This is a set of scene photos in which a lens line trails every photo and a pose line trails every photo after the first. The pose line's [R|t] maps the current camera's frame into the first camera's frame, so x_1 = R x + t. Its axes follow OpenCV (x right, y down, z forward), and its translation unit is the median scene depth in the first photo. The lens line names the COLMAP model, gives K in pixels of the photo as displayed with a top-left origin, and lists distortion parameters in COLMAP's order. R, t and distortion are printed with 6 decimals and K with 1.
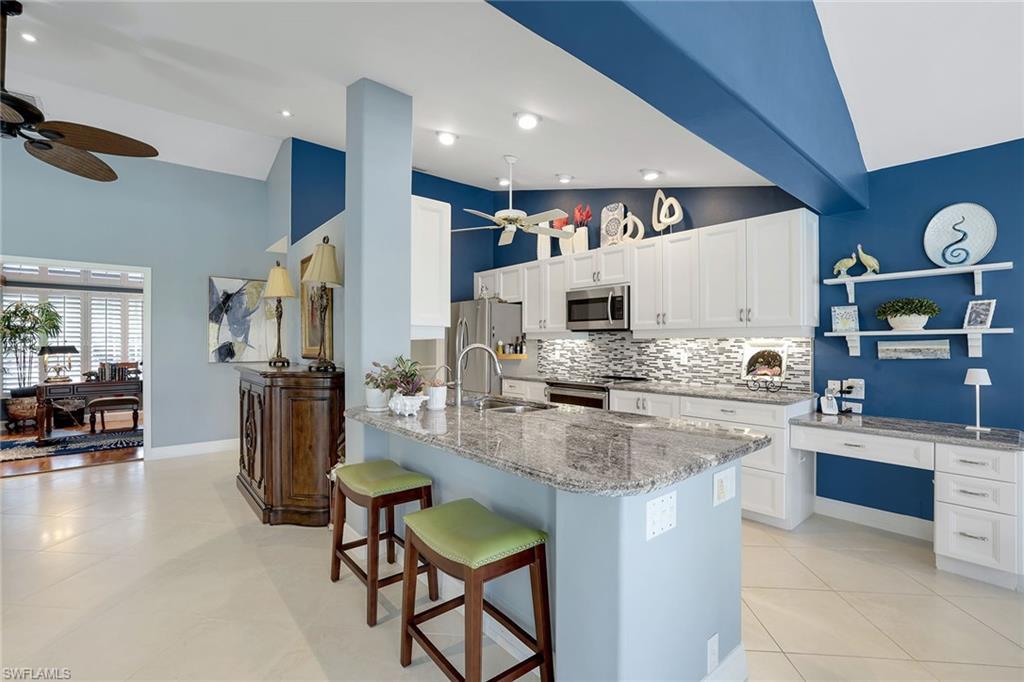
lens RADIAL K [[439.5, 0, 514.8], [0, 439.5, 340.6], [0, 0, 1]] dist [-0.002414, -0.000210]
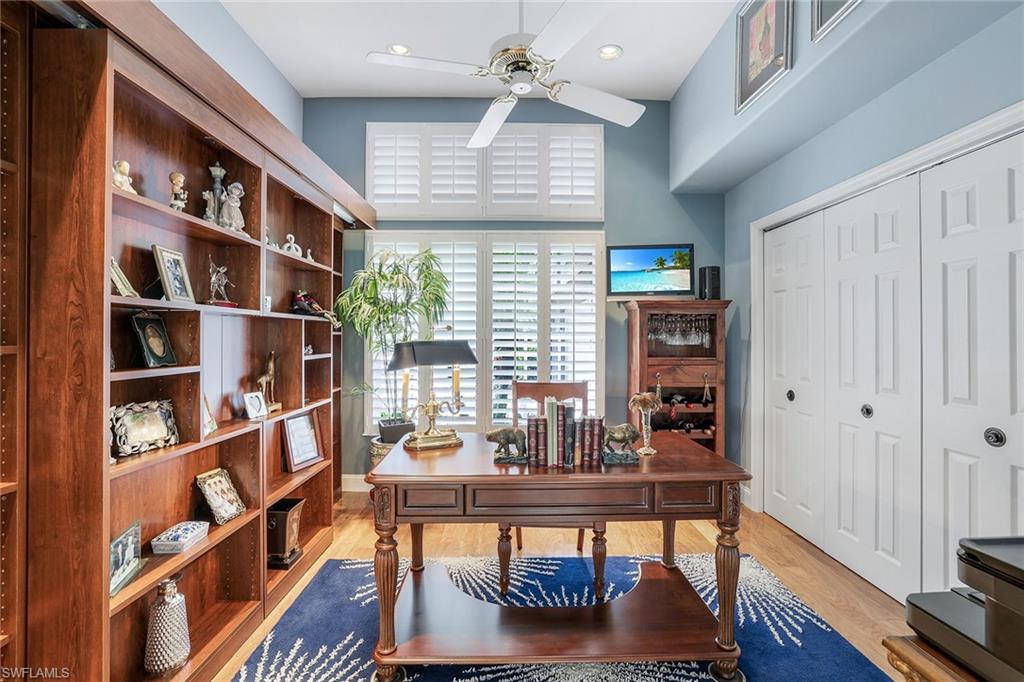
lens RADIAL K [[439.5, 0, 510.3], [0, 439.5, 337.2], [0, 0, 1]] dist [-0.002414, -0.000210]
pose [[0.776769, 0.010903, -0.629691, -0.676502], [-0.013166, 0.999913, 0.001072, 0.007142], [0.629647, 0.007457, 0.776845, 0.667799]]
